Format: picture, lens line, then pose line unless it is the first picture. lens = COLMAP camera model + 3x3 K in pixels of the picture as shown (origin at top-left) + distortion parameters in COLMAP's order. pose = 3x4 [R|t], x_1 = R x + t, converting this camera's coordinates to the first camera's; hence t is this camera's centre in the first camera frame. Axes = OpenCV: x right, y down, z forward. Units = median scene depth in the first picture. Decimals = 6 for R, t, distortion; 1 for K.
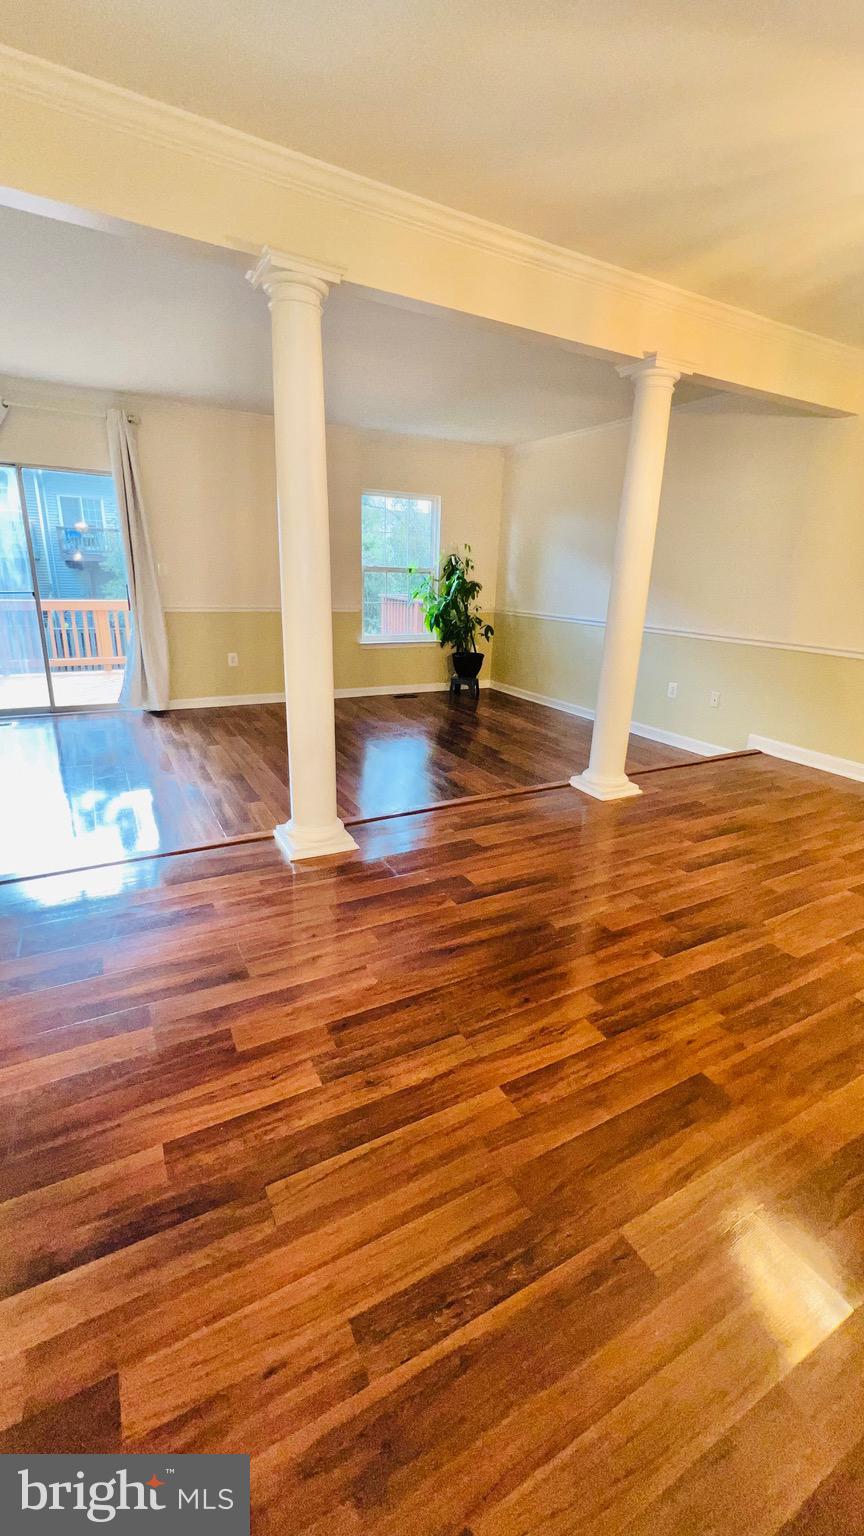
lens RADIAL K [[613.3, 0, 435.4], [0, 613.3, 765.4], [0, 0, 1]] dist [-0.005890, 0.001275]
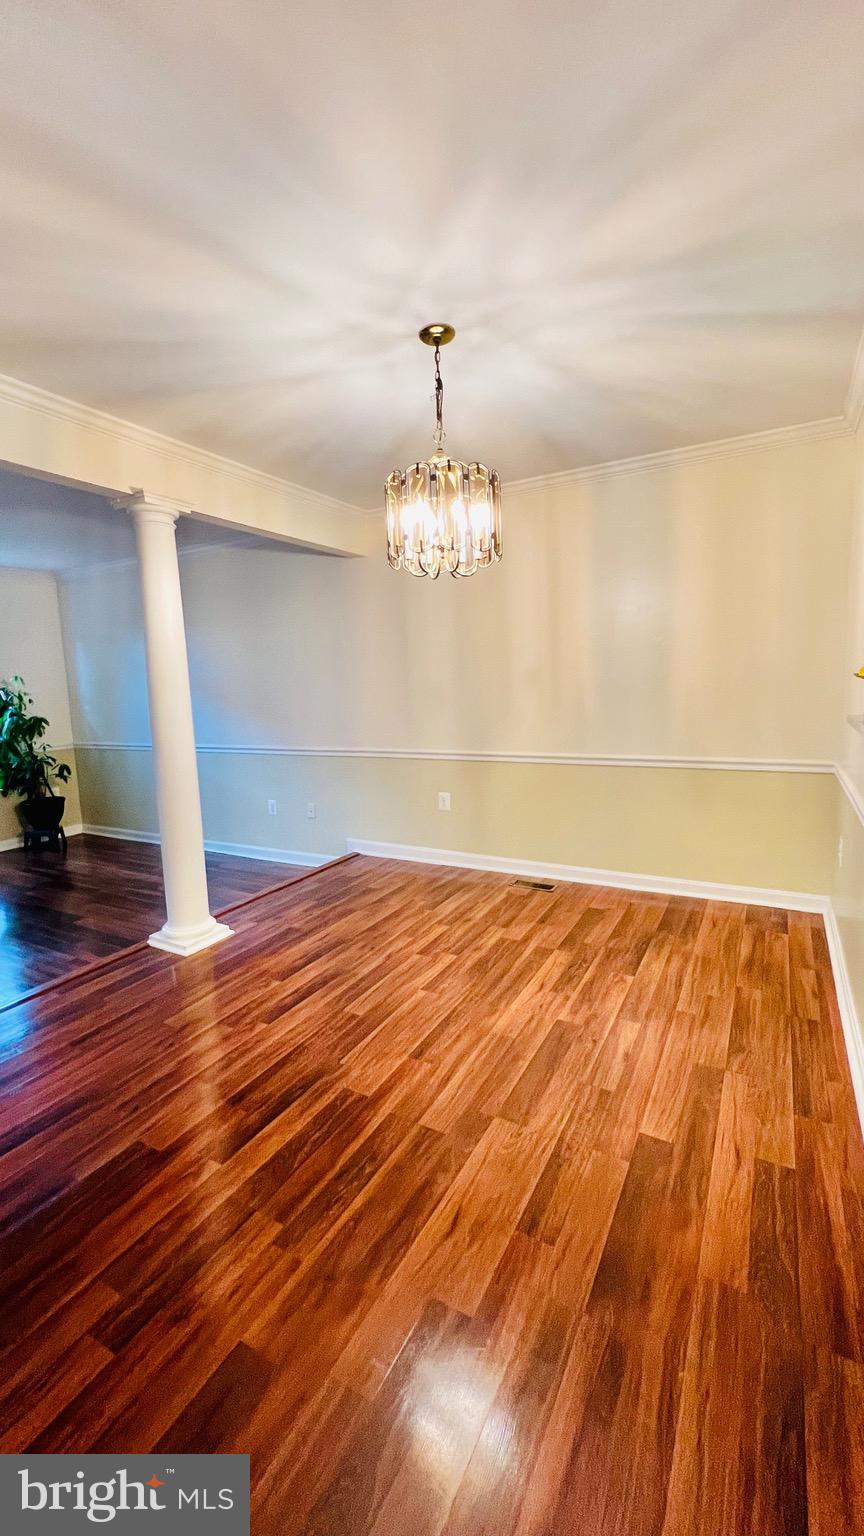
lens RADIAL K [[613.3, 0, 434.7], [0, 613.3, 766.4], [0, 0, 1]] dist [-0.005890, 0.001275]
pose [[0.842742, -0.133505, 0.521500, 0.187172], [0.221390, 0.968995, -0.109701, -0.036944], [-0.490685, 0.207904, 0.846170, 0.038628]]
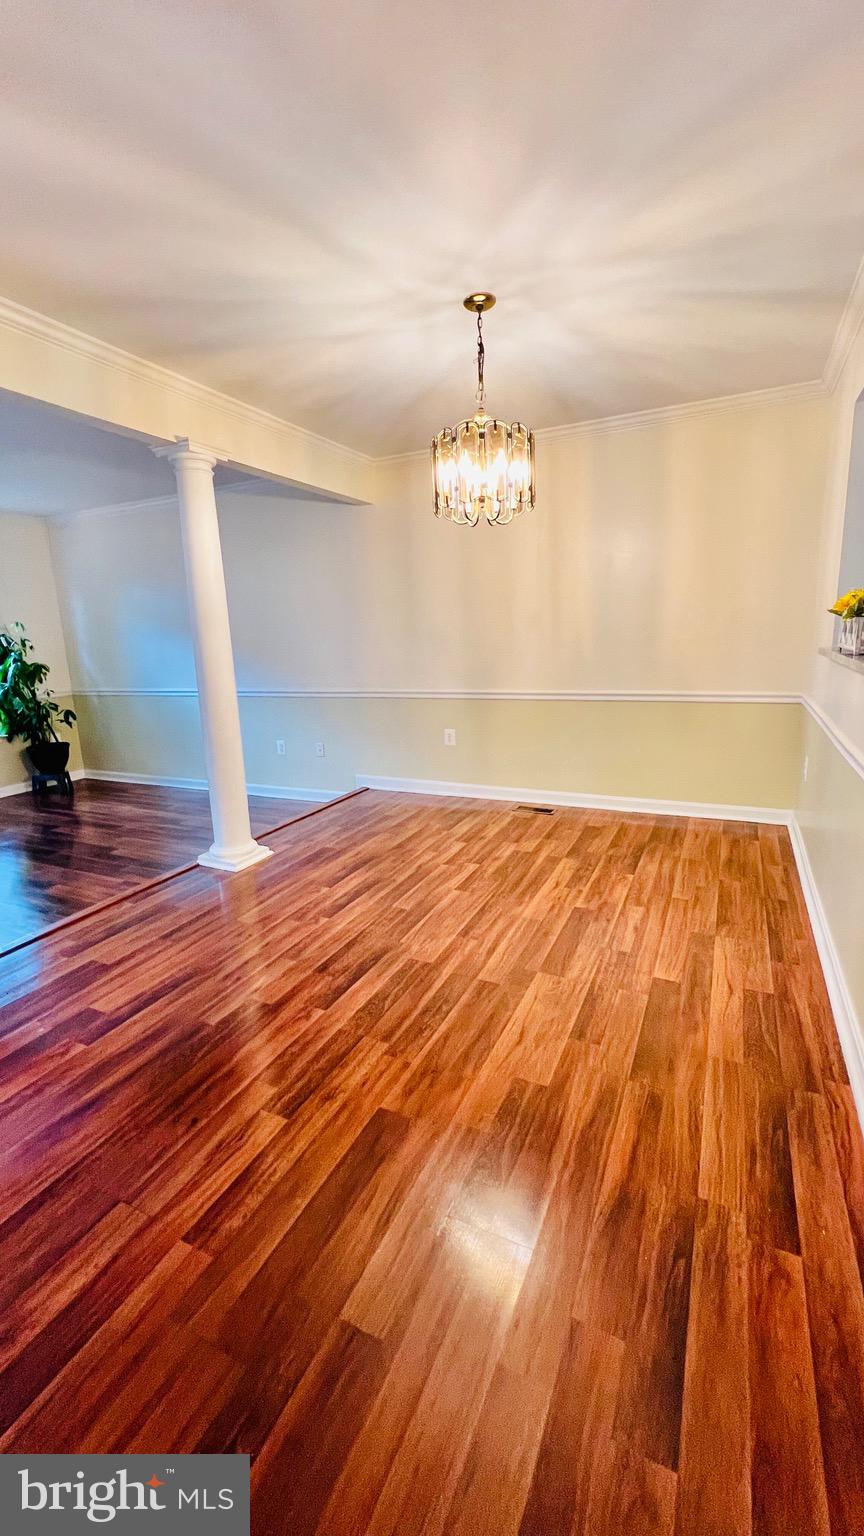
lens RADIAL K [[613.3, 0, 435.0], [0, 613.3, 766.7], [0, 0, 1]] dist [-0.005890, 0.001275]
pose [[0.809052, -0.184223, 0.558119, 0.019162], [0.236693, 0.971324, -0.022498, -0.009848], [-0.537969, 0.150305, 0.829456, -0.003544]]
